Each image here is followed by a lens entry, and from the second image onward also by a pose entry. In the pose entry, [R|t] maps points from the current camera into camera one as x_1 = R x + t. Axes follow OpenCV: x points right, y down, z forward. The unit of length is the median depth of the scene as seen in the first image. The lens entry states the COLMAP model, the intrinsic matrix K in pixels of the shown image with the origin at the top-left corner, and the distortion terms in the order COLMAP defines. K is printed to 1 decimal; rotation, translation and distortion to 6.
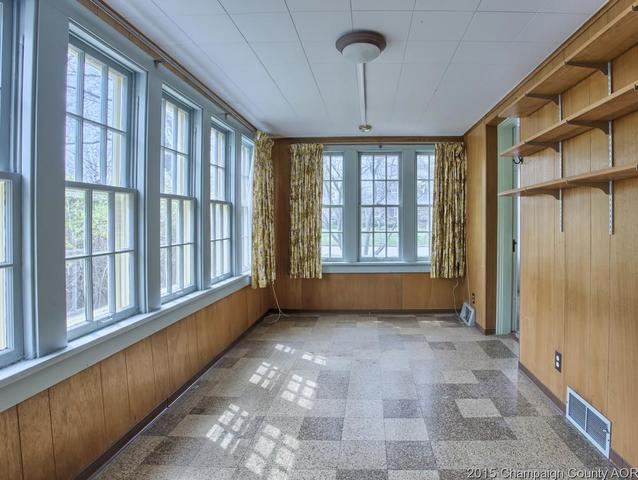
lens RADIAL K [[354.9, 0, 322.7], [0, 354.9, 239.6], [0, 0, 1]] dist [-0.065297, -0.000152]
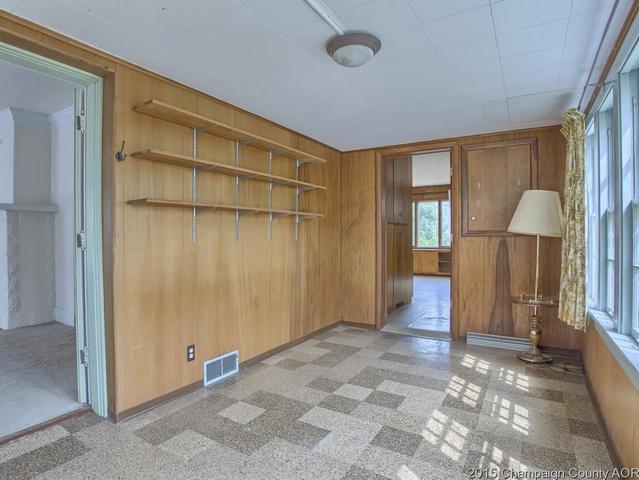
lens RADIAL K [[355.4, 0, 323.2], [0, 355.4, 239.6], [0, 0, 1]] dist [-0.065297, -0.000152]
pose [[-0.925800, 0.007268, 0.377945, -0.188711], [0.028704, 0.998280, 0.051116, -0.079867], [-0.376923, 0.058171, -0.924416, 2.010441]]
